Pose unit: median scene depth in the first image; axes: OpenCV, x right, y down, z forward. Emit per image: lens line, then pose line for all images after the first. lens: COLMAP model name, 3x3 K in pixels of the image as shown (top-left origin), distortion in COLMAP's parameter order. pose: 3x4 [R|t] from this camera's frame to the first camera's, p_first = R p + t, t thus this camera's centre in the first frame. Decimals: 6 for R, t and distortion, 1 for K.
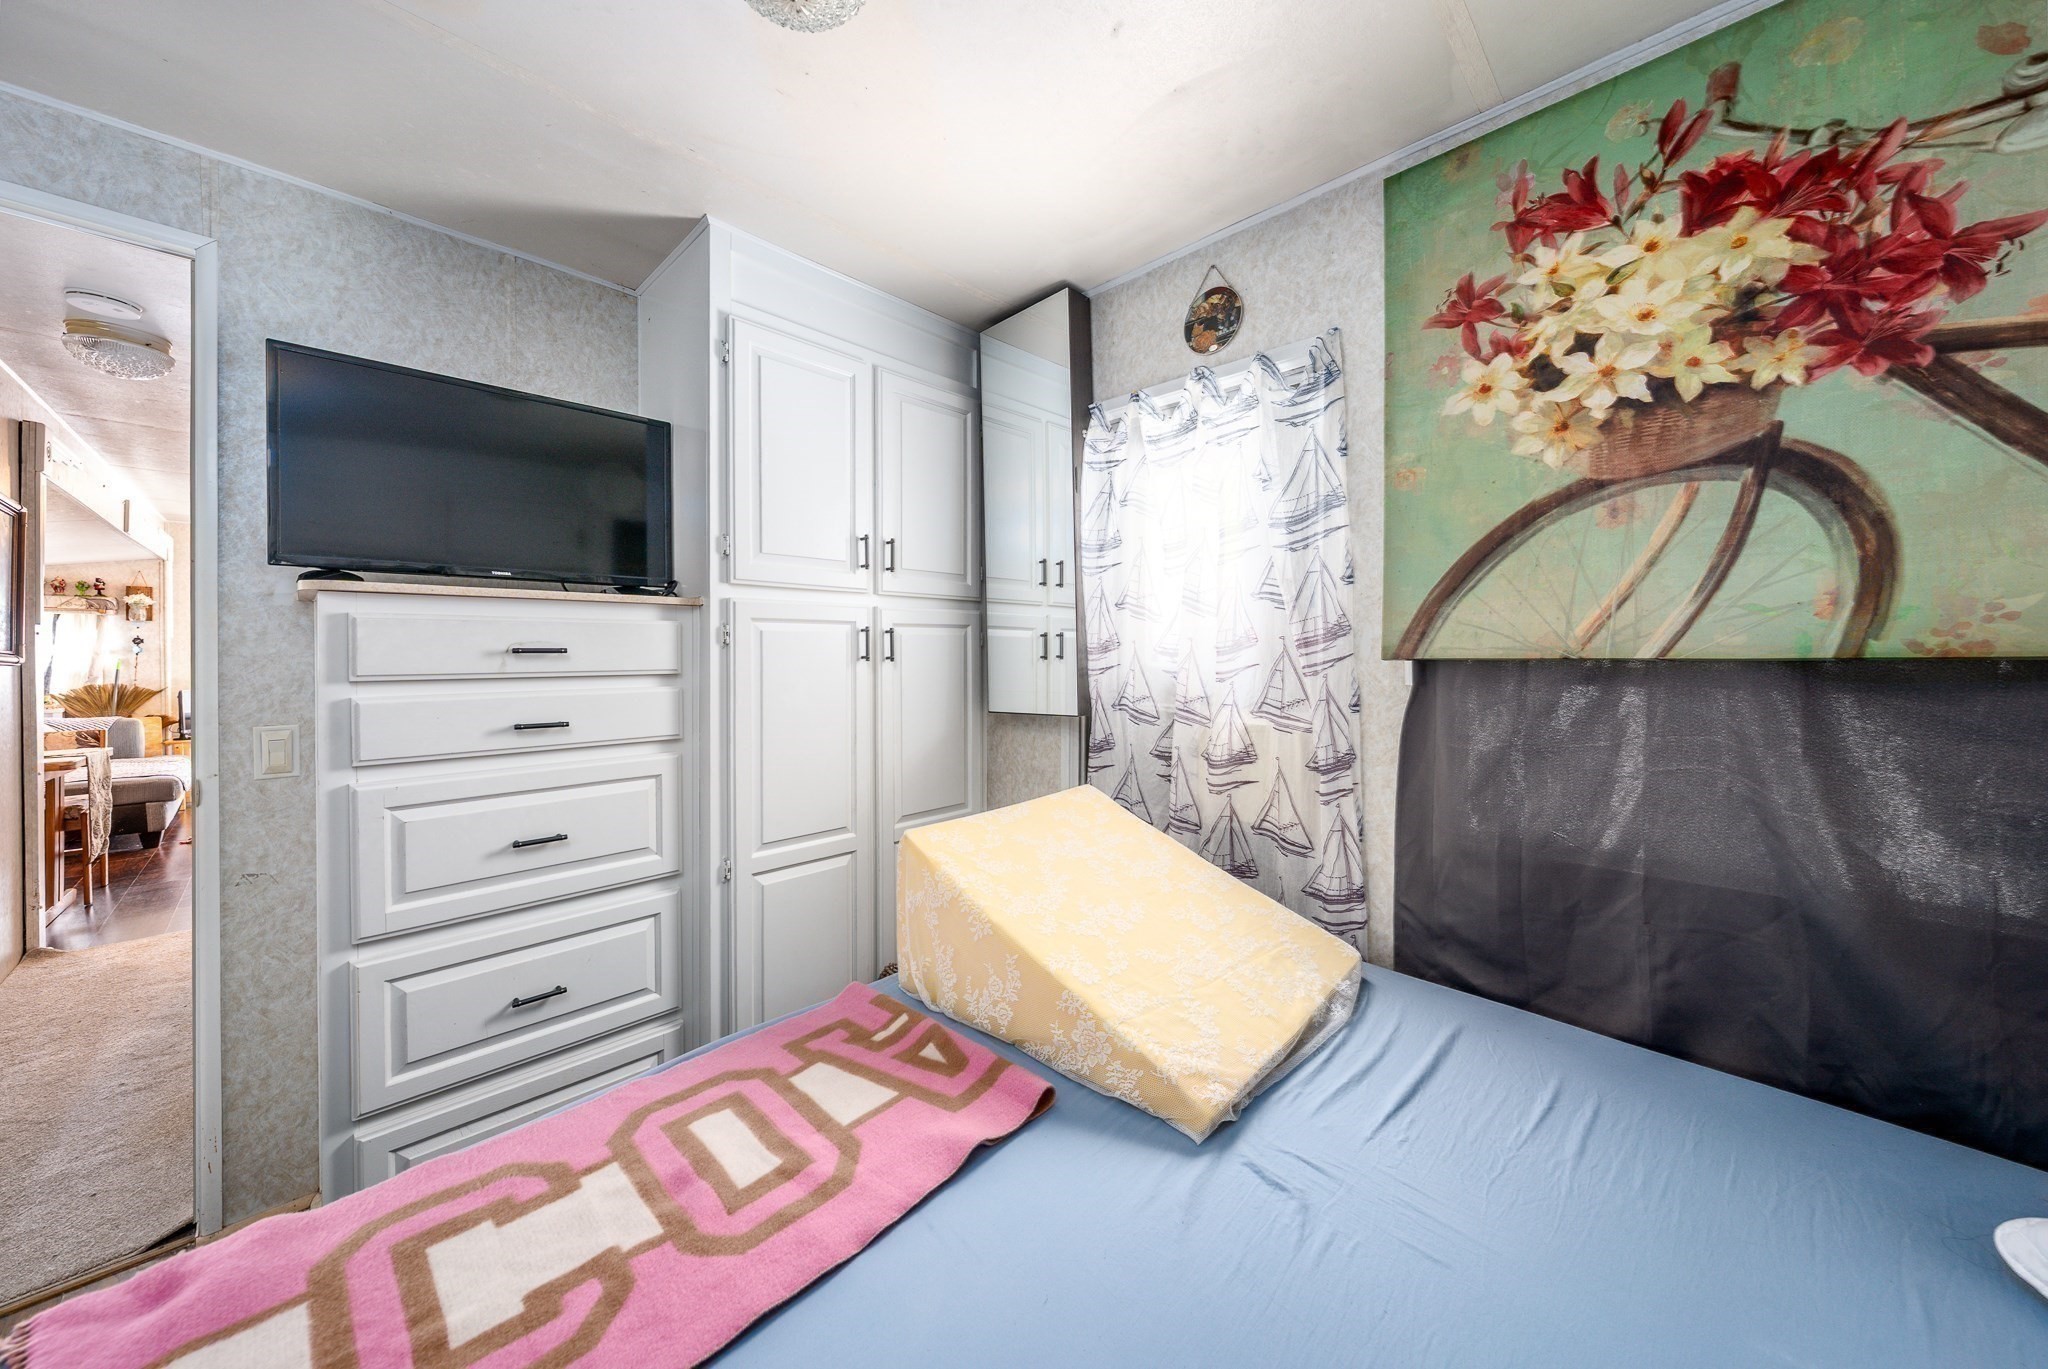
lens RADIAL K [[732.6, 0, 1024.0], [0, 732.6, 684.5], [0, 0, 1]] dist [-0.000380, 0.000081]
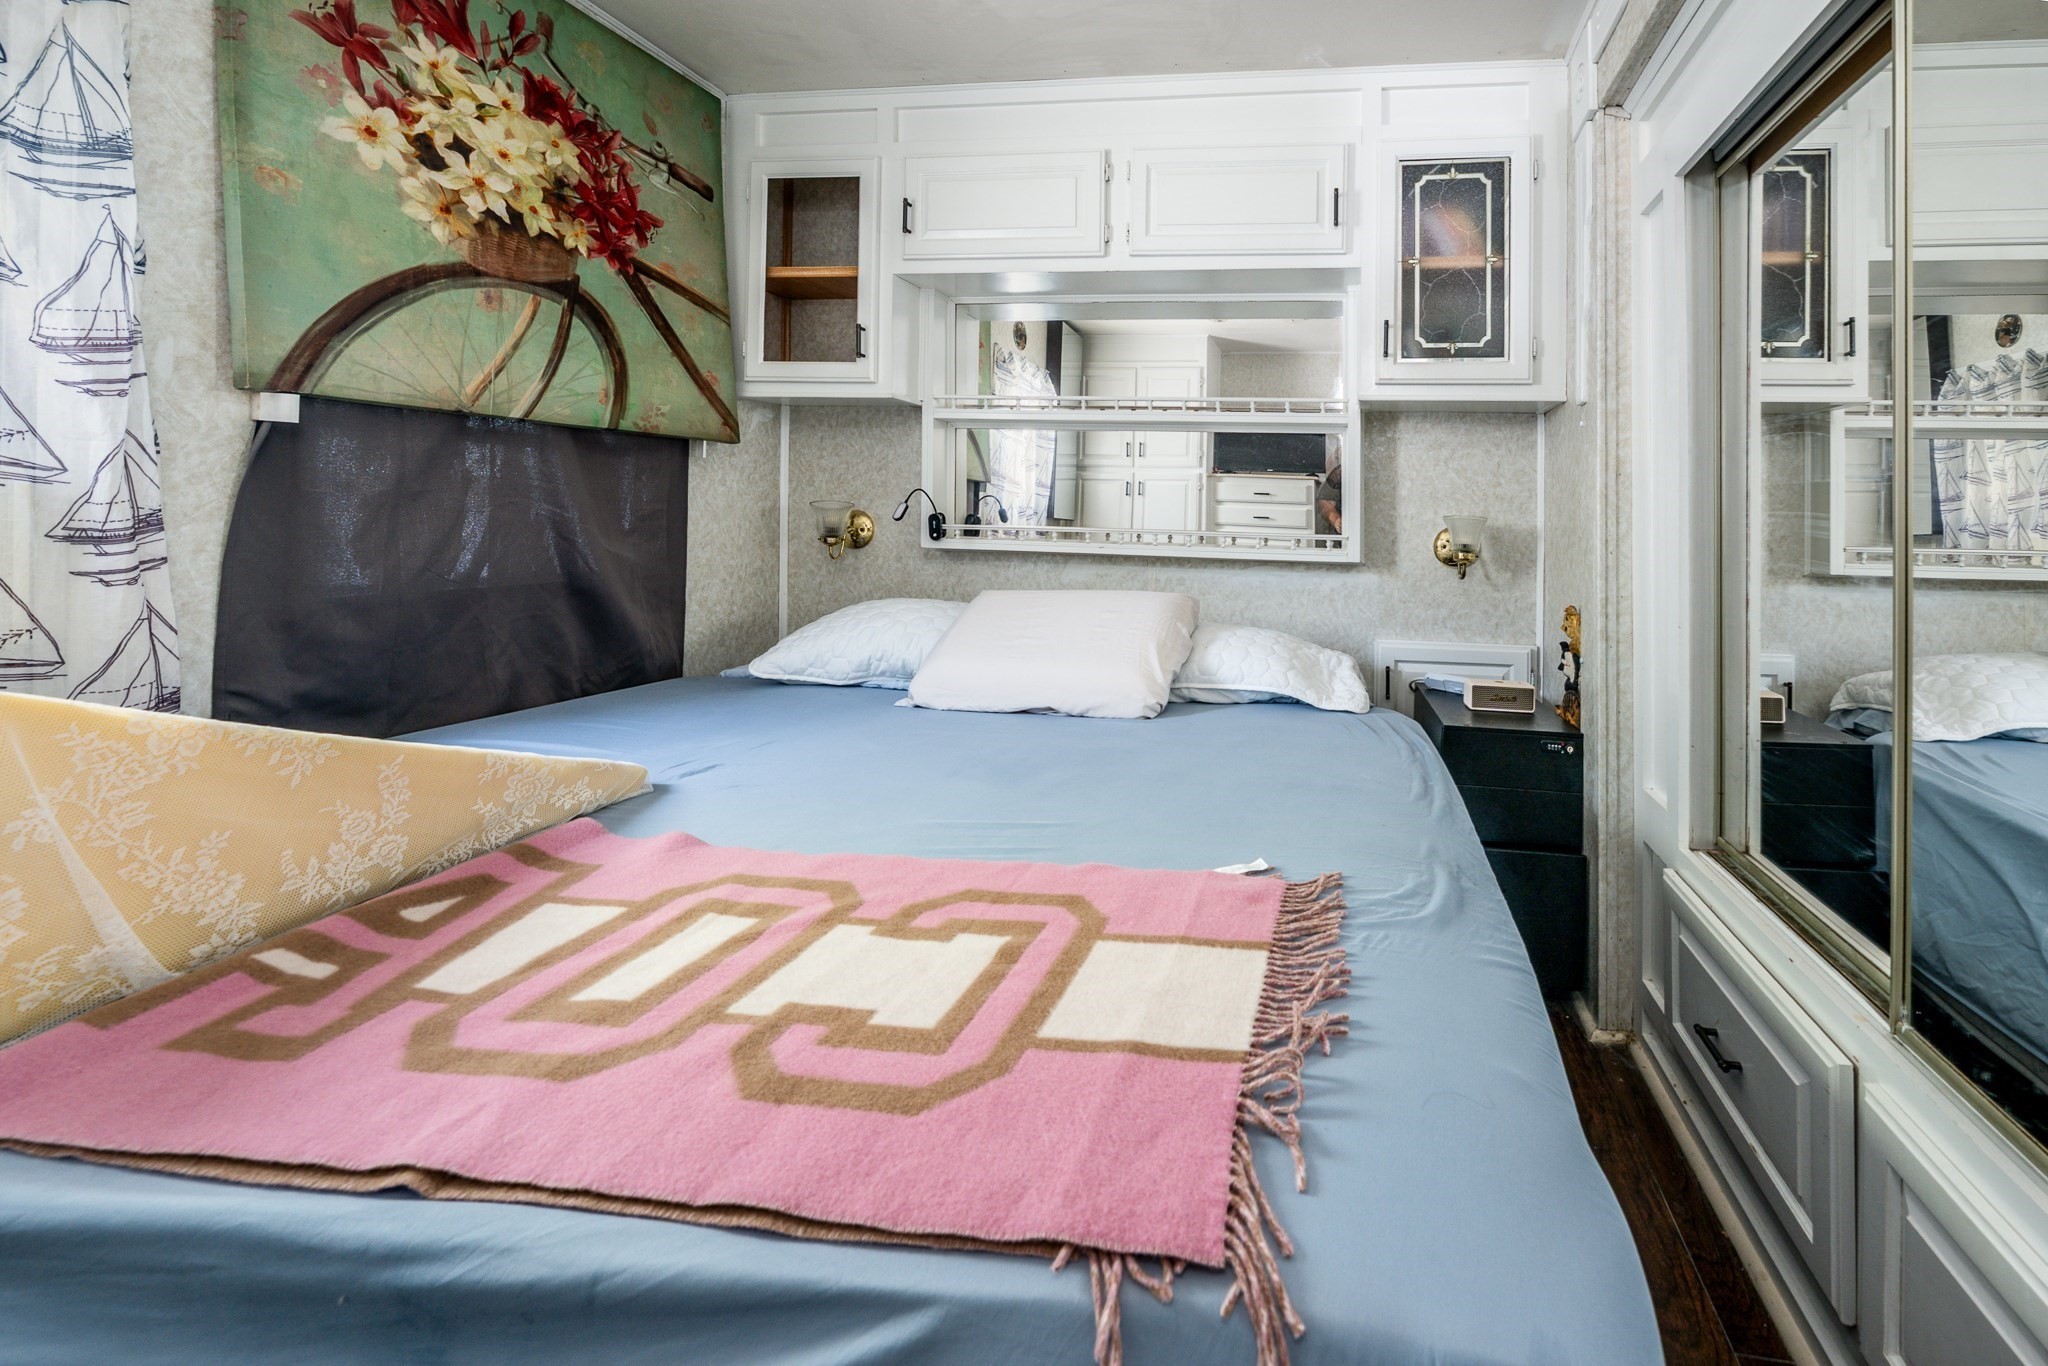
lens RADIAL K [[1936.6, 0, 1024.0], [0, 1936.6, 683.0], [0, 0, 1]] dist [0.005594, 0.013517]
pose [[-0.495519, -0.028214, 0.868139, -2.597994], [0.003036, 0.999410, 0.034213, 0.317843], [-0.868592, 0.019588, -0.495141, 1.888583]]
